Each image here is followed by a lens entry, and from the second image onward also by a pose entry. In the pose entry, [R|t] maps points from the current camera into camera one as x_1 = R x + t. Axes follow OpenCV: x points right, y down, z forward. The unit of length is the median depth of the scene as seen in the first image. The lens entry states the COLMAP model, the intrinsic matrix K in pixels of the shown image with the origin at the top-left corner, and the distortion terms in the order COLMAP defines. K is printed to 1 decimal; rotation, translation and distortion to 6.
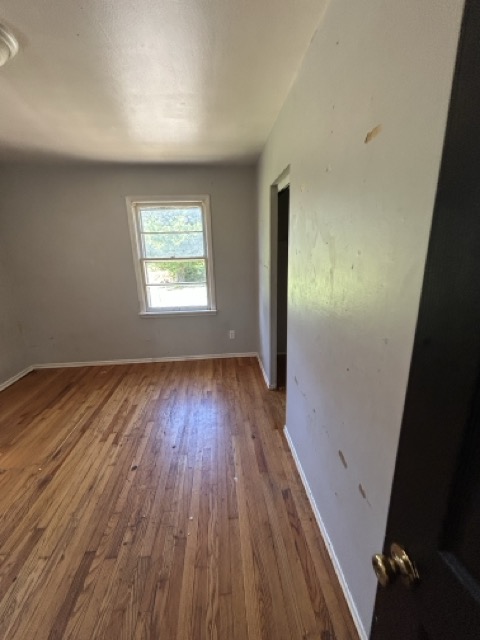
lens RADIAL K [[261.0, 0, 241.7], [0, 261.0, 319.0], [0, 0, 1]] dist [0.000156, 0.000321]
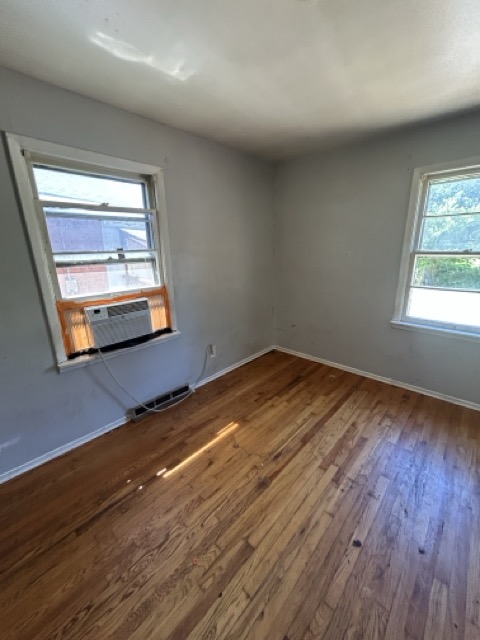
lens RADIAL K [[261.0, 0, 241.6], [0, 261.0, 320.3], [0, 0, 1]] dist [0.000156, 0.000321]
pose [[0.671116, 0.214075, -0.709771, -0.179425], [-0.191692, 0.974951, 0.112804, -0.036070], [0.716140, 0.060352, 0.695342, 0.169866]]
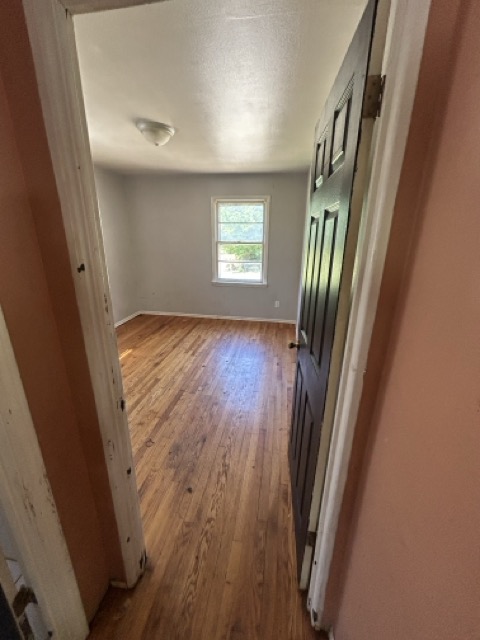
lens RADIAL K [[261.0, 0, 240.9], [0, 261.0, 317.9], [0, 0, 1]] dist [0.000156, 0.000321]
pose [[0.967640, 0.112215, -0.226012, 0.123731], [-0.102103, 0.993197, 0.055980, 0.102778], [0.230756, -0.031092, 0.972515, -0.424314]]
